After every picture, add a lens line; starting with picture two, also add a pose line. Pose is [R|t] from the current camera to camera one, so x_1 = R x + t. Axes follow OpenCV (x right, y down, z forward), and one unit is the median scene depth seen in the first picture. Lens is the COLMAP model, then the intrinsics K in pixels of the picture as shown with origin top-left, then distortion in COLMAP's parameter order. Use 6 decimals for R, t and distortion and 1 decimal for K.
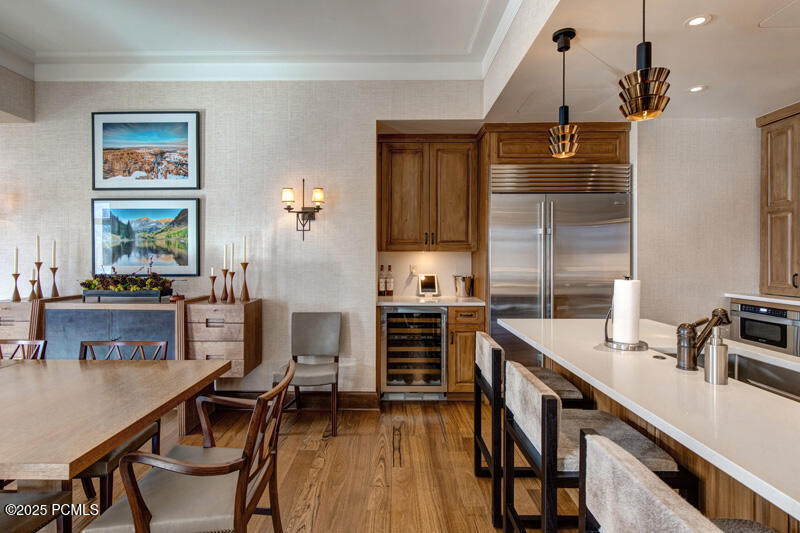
lens RADIAL K [[390.6, 0, 388.7], [0, 390.6, 258.6], [0, 0, 1]] dist [-0.000932, -0.002736]
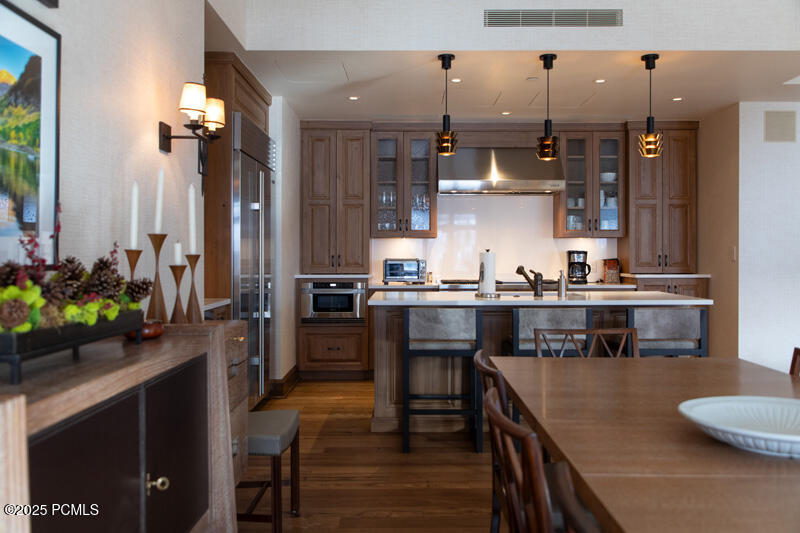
lens RADIAL K [[693.2, 0, 401.7], [0, 693.2, 252.0], [0, 0, 1]] dist [0.001326, 0.010393]
pose [[-0.007971, 0.003633, 0.999962, -1.072675], [0.004998, 0.999981, -0.003594, 0.033230], [-0.999956, 0.004969, -0.007989, 0.708230]]
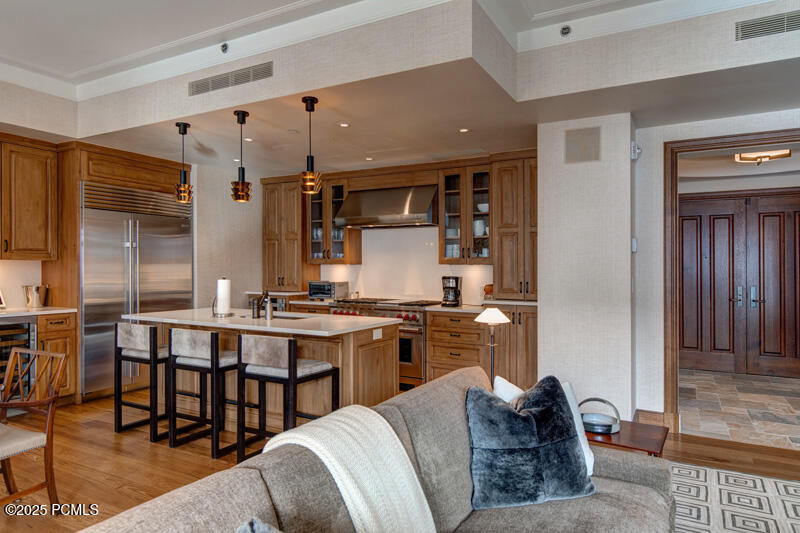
lens RADIAL K [[506.4, 0, 395.2], [0, 506.4, 275.8], [0, 0, 1]] dist [0.021401, -0.005972]
pose [[0.481294, -0.009994, 0.876502, -0.570898], [-0.001751, 0.999922, 0.012362, 0.003083], [-0.876557, -0.007484, 0.481239, -0.445329]]
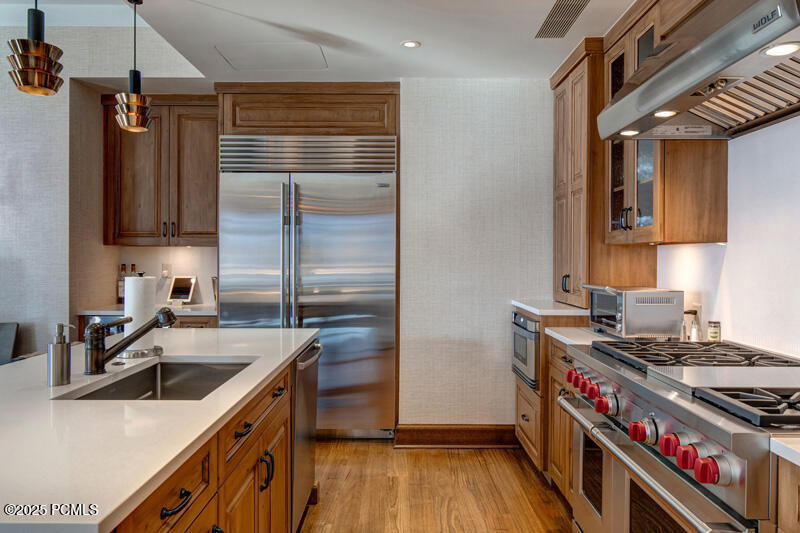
lens RADIAL K [[559.4, 0, 399.4], [0, 559.4, 261.1], [0, 0, 1]] dist [0.006360, 0.001102]
pose [[0.999977, 0.005587, 0.003907, 0.626238], [-0.005577, 0.999981, -0.002572, 0.012838], [-0.003922, 0.002550, 0.999989, -0.126081]]
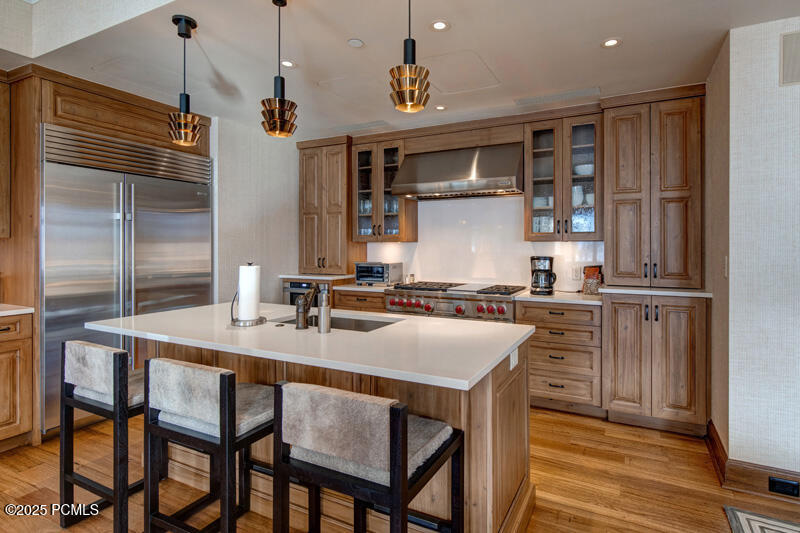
lens RADIAL K [[414.6, 0, 422.9], [0, 414.6, 247.6], [0, 0, 1]] dist [0.000784, 0.002473]
pose [[0.430402, -0.002362, 0.902634, -0.148192], [0.003090, 0.999995, 0.001143, 0.000435], [-0.902632, 0.002297, 0.430407, 0.000804]]
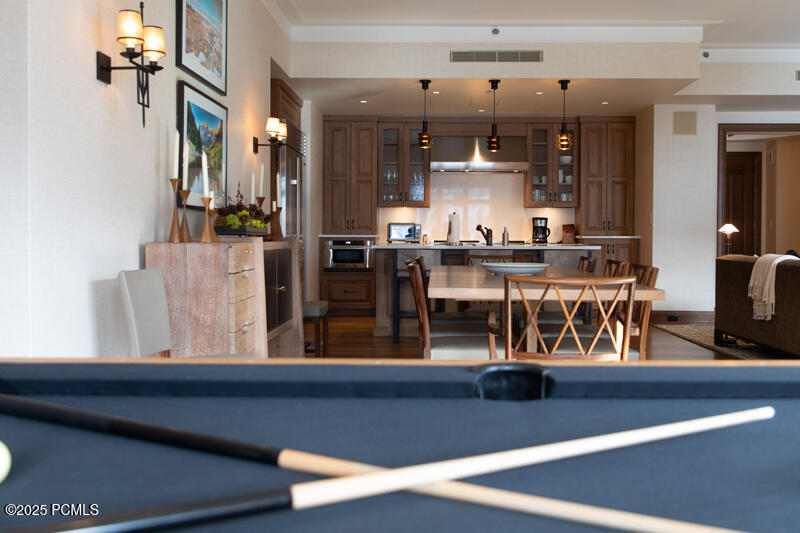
lens RADIAL K [[792.6, 0, 416.8], [0, 792.6, 248.2], [0, 0, 1]] dist [0.012511, 0.000000]
pose [[0.005513, -0.017223, 0.999836, -1.999172], [0.000527, 0.999852, 0.017220, 0.087776], [-0.999985, 0.000431, 0.005521, 0.621149]]
